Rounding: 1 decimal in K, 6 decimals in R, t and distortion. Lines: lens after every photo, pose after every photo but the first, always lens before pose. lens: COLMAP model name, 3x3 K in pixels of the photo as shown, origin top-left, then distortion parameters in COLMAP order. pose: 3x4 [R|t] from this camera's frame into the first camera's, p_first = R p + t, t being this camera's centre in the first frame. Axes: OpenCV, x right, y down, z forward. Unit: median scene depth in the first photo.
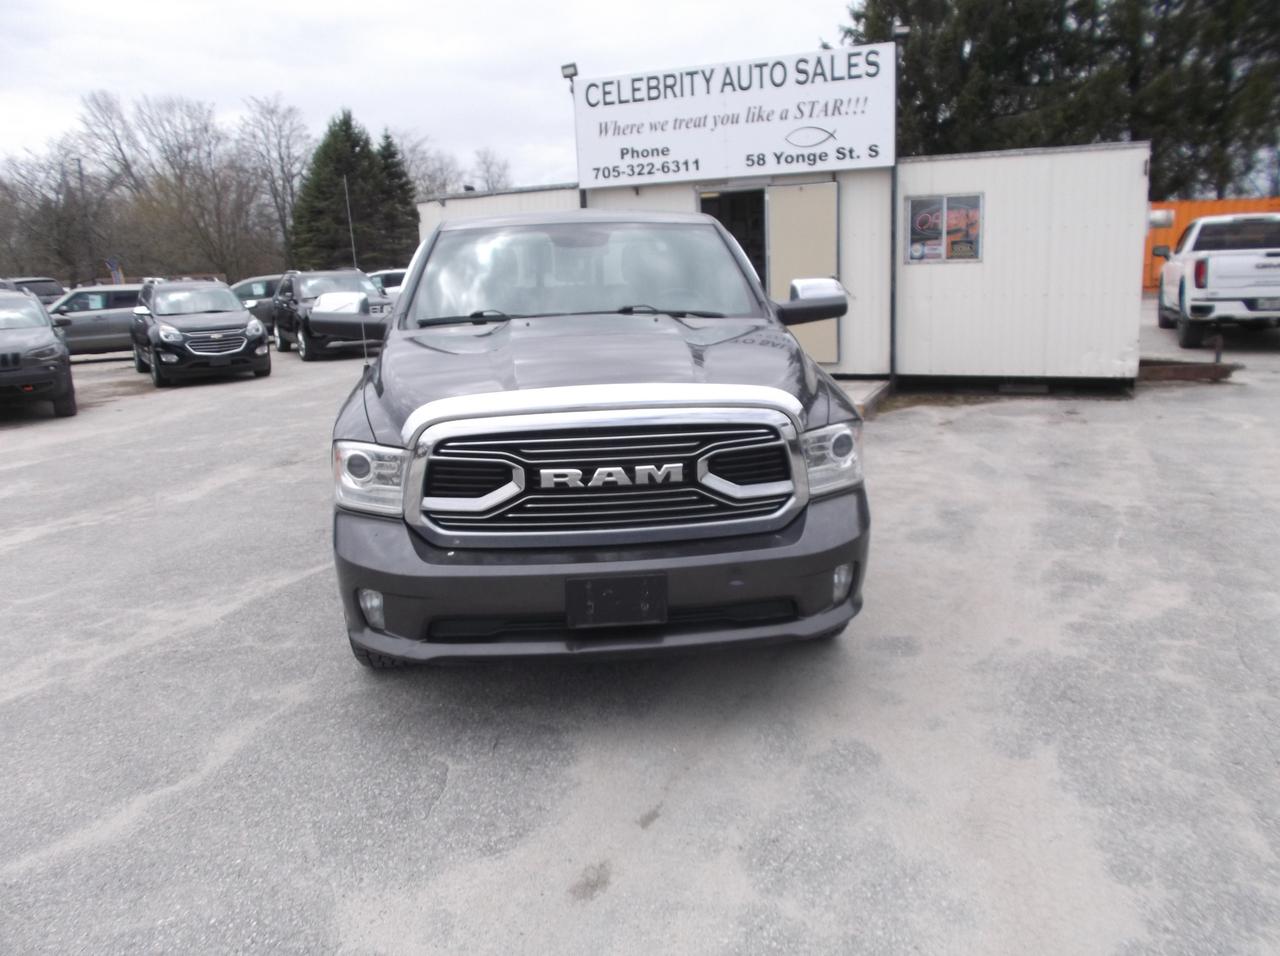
lens RADIAL K [[1032.1, 0, 650.5], [0, 1032.1, 472.0], [0, 0, 1]] dist [-0.030228, 0.010124]
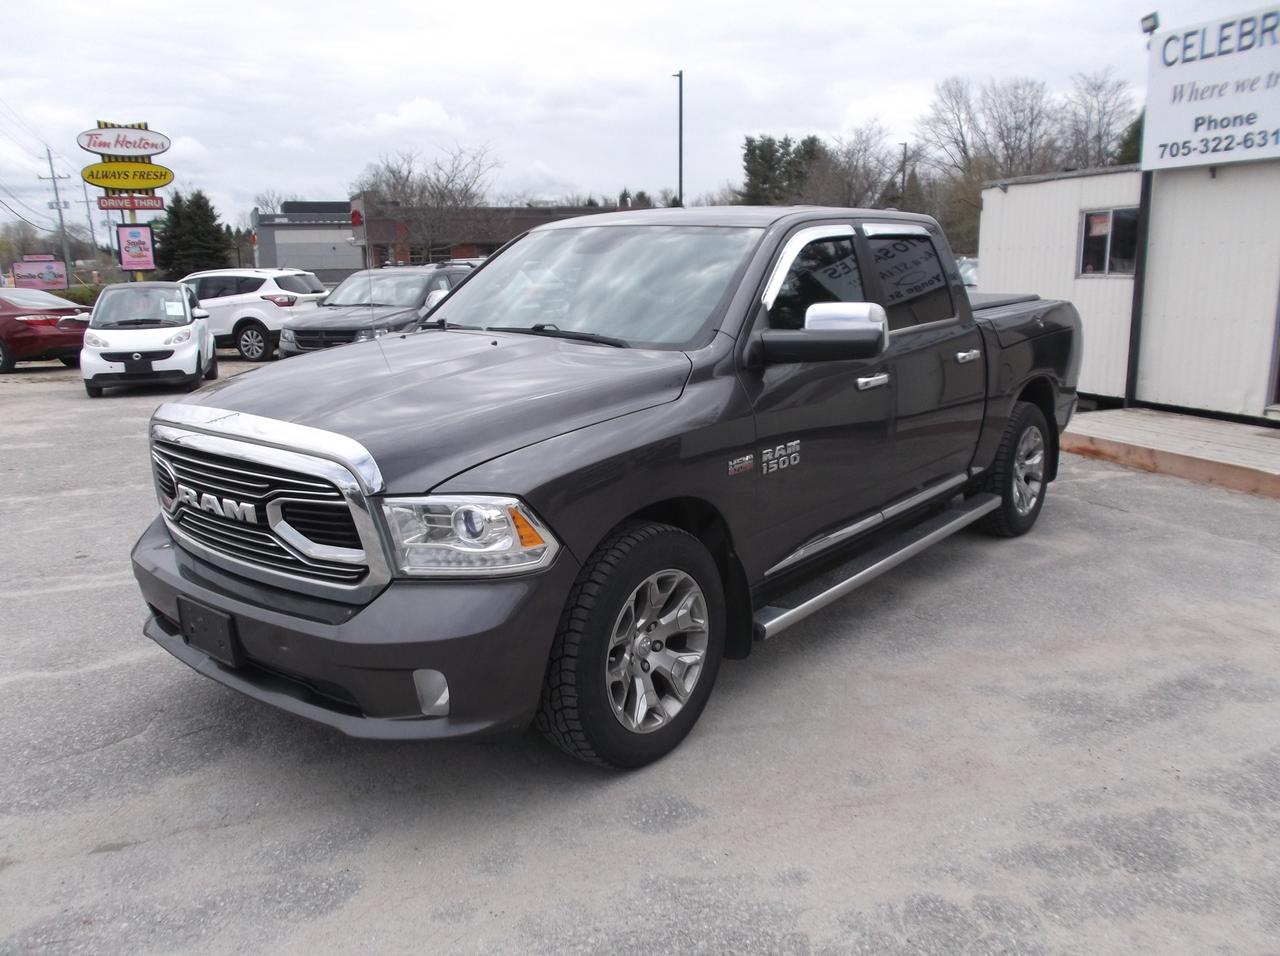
lens RADIAL K [[1032.1, 0, 643.3], [0, 1032.1, 486.5], [0, 0, 1]] dist [-0.030228, 0.010124]
pose [[0.704701, 0.184680, -0.685048, 0.256709], [-0.162759, 0.981860, 0.097268, -0.048174], [0.690584, 0.042953, 0.721976, 0.167873]]
